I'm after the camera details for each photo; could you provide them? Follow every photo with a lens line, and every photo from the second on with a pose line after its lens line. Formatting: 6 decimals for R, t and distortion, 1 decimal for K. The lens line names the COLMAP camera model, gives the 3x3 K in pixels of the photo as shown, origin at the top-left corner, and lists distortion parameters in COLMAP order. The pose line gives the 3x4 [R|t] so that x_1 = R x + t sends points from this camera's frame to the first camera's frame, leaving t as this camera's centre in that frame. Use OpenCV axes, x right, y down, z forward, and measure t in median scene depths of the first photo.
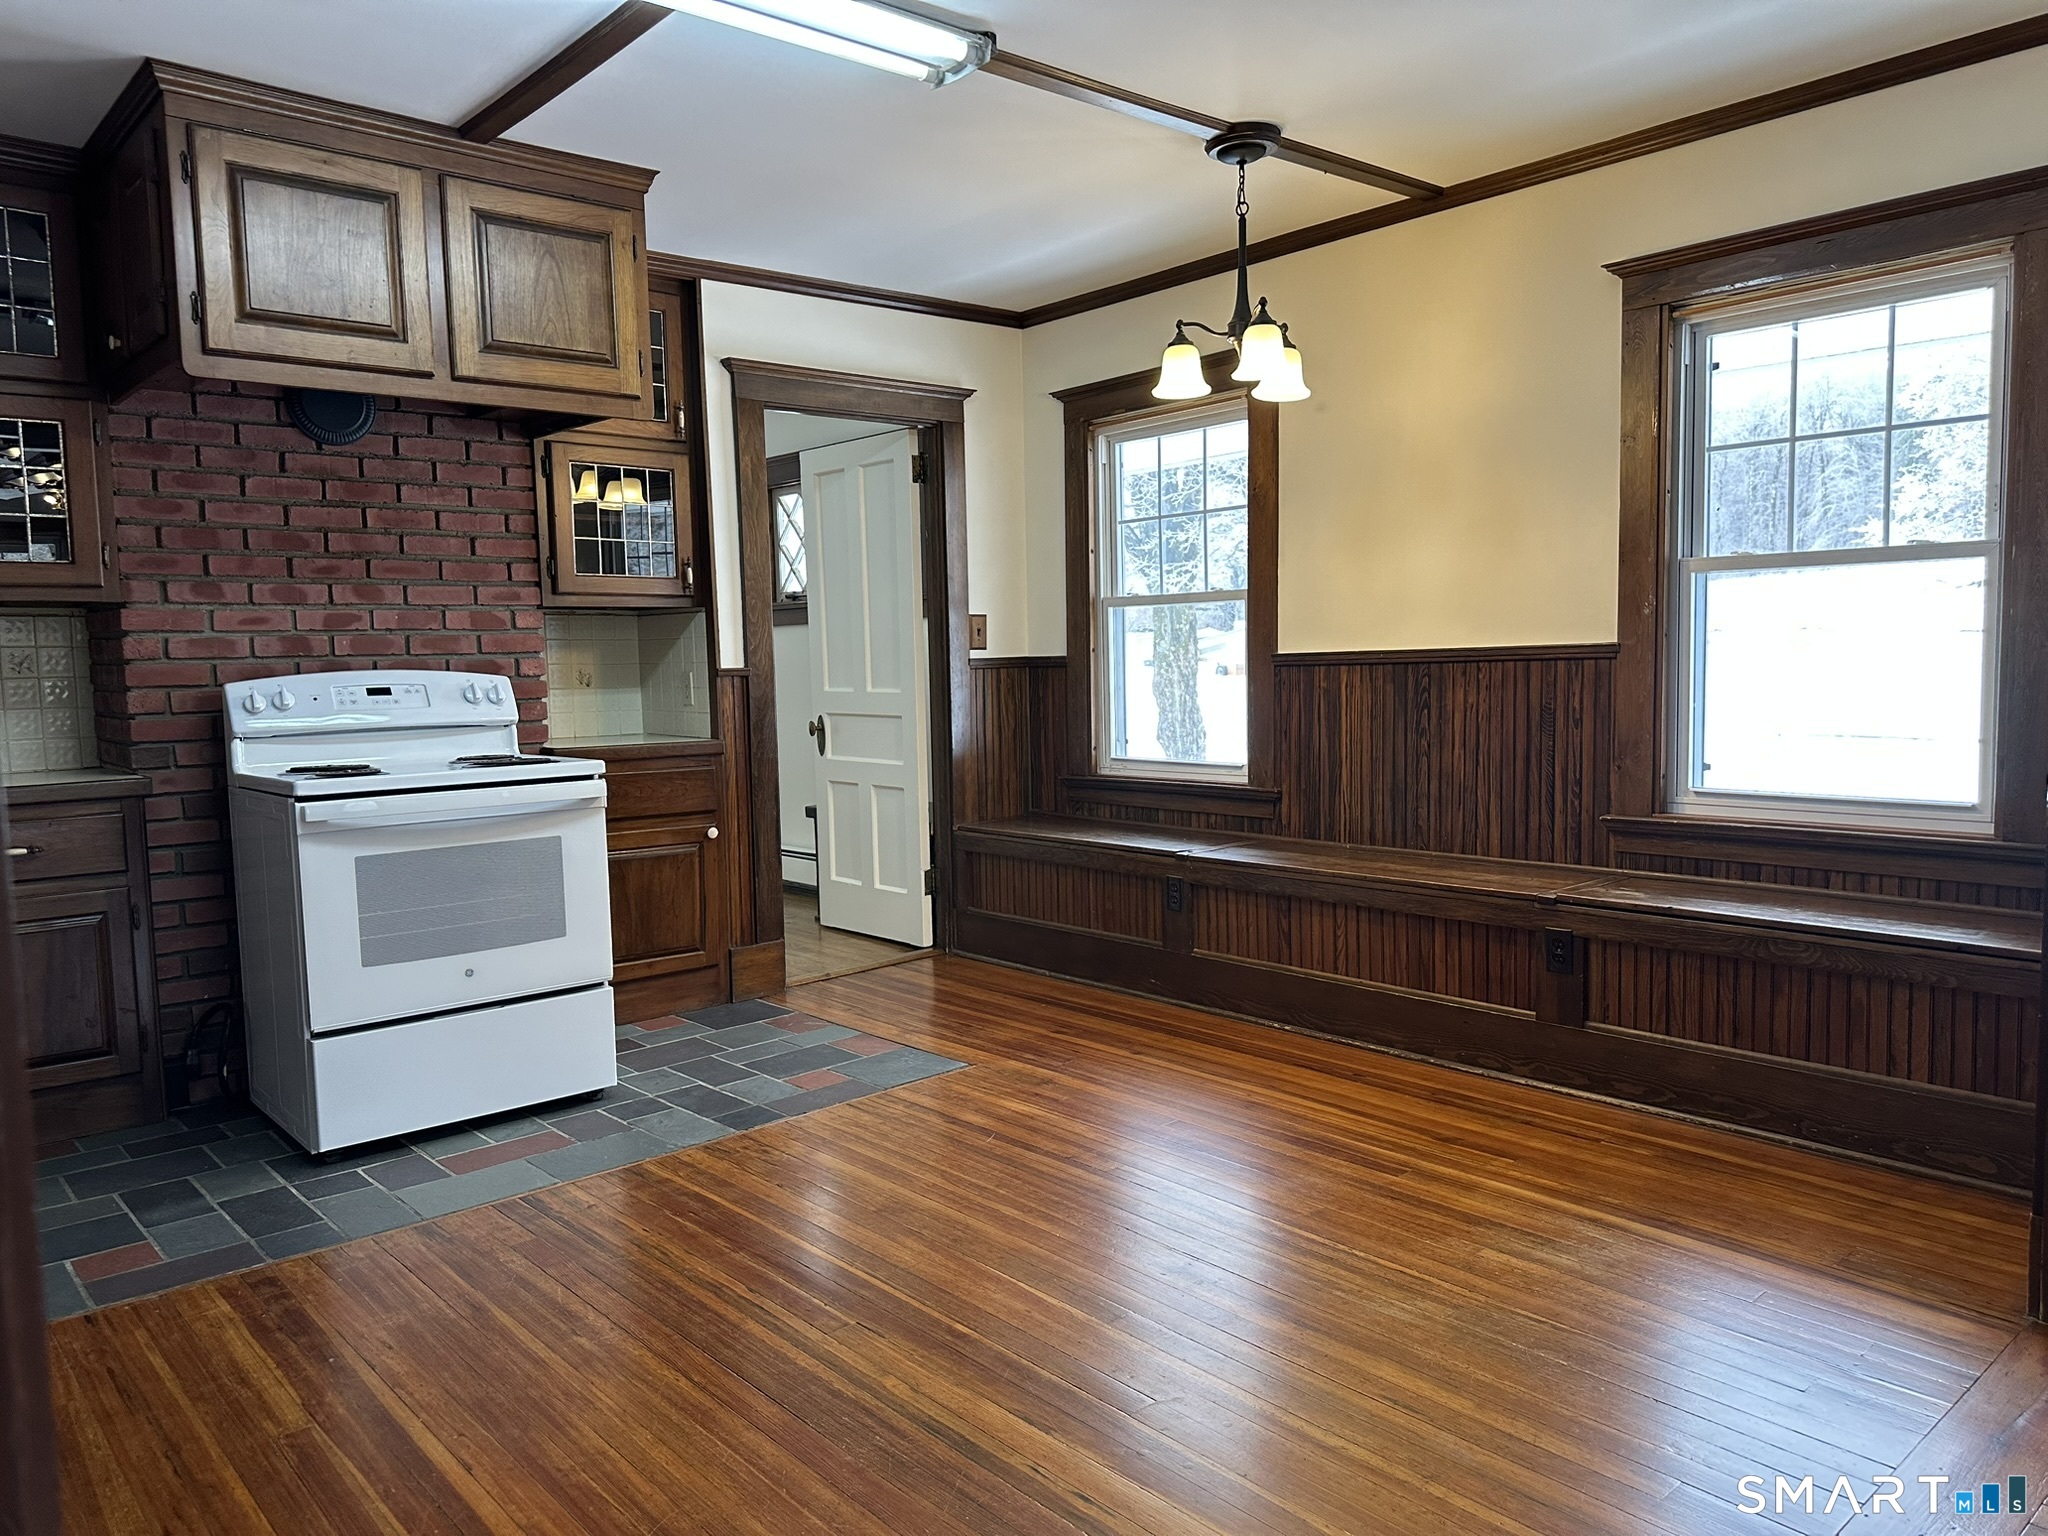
lens RADIAL K [[1423.0, 0, 1091.7], [0, 1423.0, 778.8], [0, 0, 1]] dist [0.045670, -0.081179]
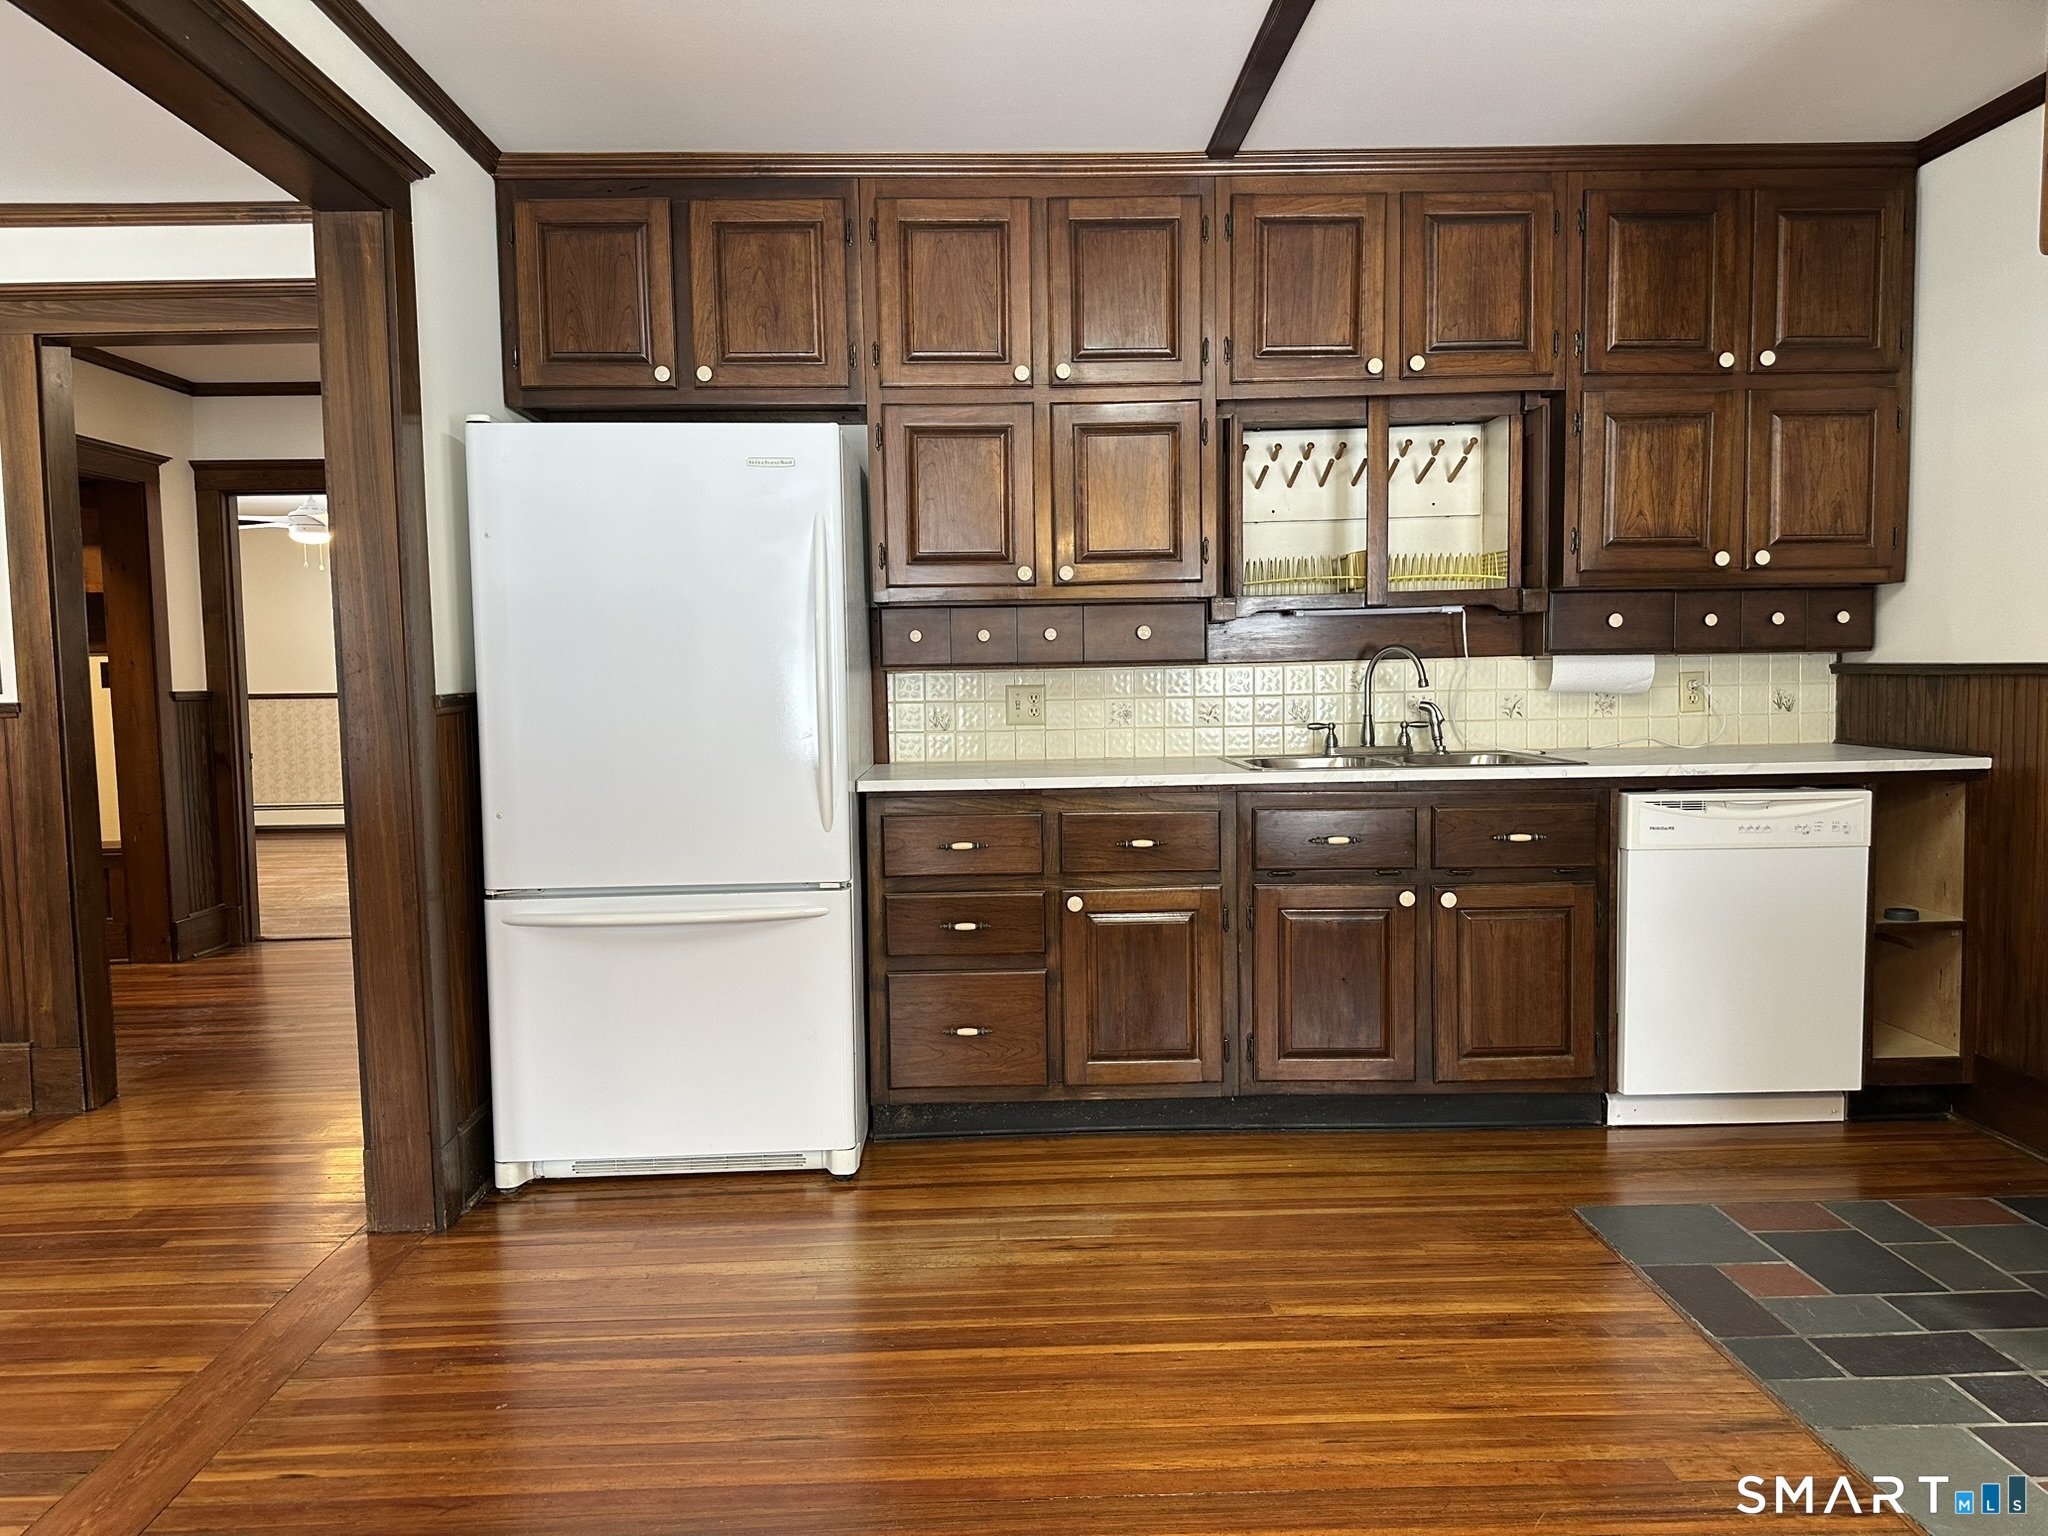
lens RADIAL K [[1426.9, 0, 1024.0], [0, 1426.9, 768.0], [0, 0, 1]] dist [0.117193, -0.142149]
pose [[-0.661595, 0.082818, -0.745274, 0.249642], [-0.037524, 0.988981, 0.143211, -0.085496], [0.748922, 0.122713, -0.651197, 0.899585]]
